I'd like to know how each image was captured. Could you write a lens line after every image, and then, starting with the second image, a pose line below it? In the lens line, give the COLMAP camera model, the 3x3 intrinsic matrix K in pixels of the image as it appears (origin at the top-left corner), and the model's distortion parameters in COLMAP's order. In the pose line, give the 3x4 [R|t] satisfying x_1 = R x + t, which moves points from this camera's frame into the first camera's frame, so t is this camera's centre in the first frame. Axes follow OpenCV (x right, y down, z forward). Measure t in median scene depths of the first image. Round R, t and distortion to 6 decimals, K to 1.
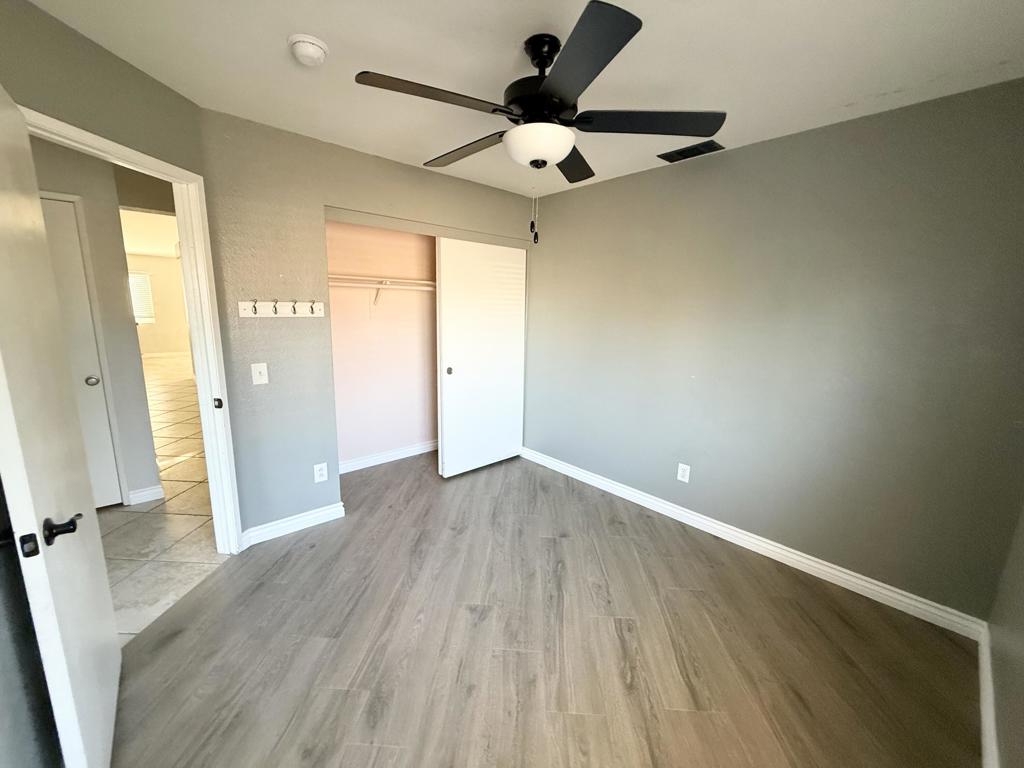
lens RADIAL K [[405.6, 0, 512.4], [0, 405.6, 376.5], [0, 0, 1]] dist [-0.001764, 0.000015]
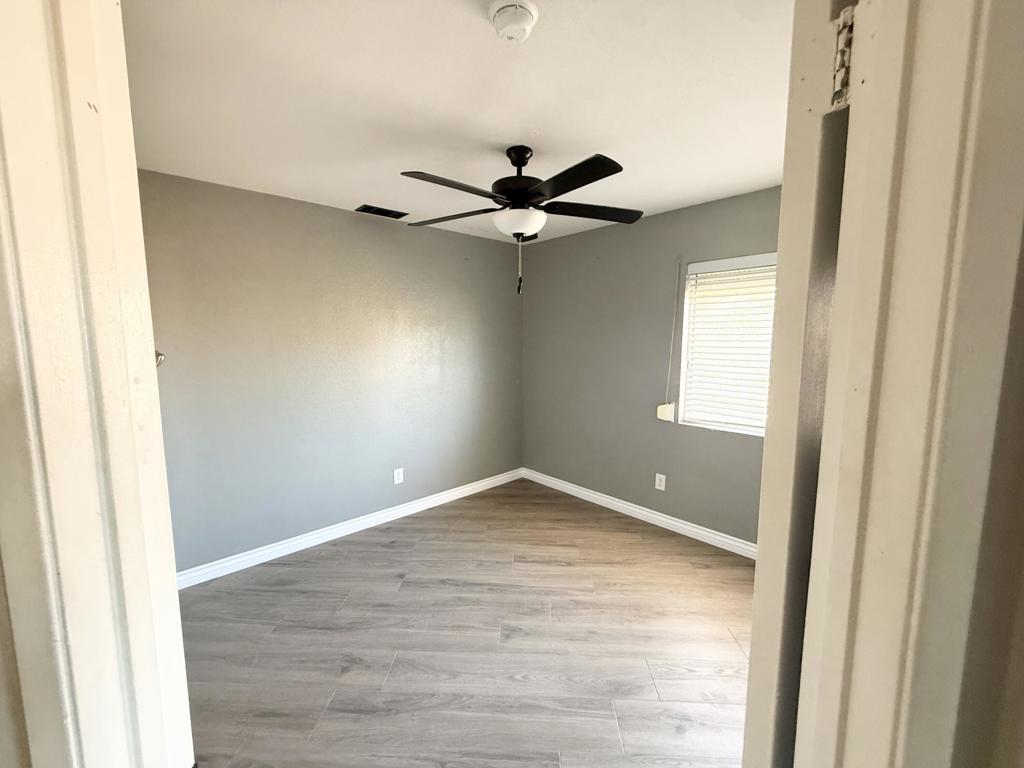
lens RADIAL K [[405.6, 0, 506.2], [0, 405.6, 379.5], [0, 0, 1]] dist [-0.001764, 0.000015]
pose [[0.020168, -0.129540, 0.991369, -0.990992], [0.177775, 0.976234, 0.123946, -0.180439], [-0.983865, 0.173741, 0.042717, 0.816332]]
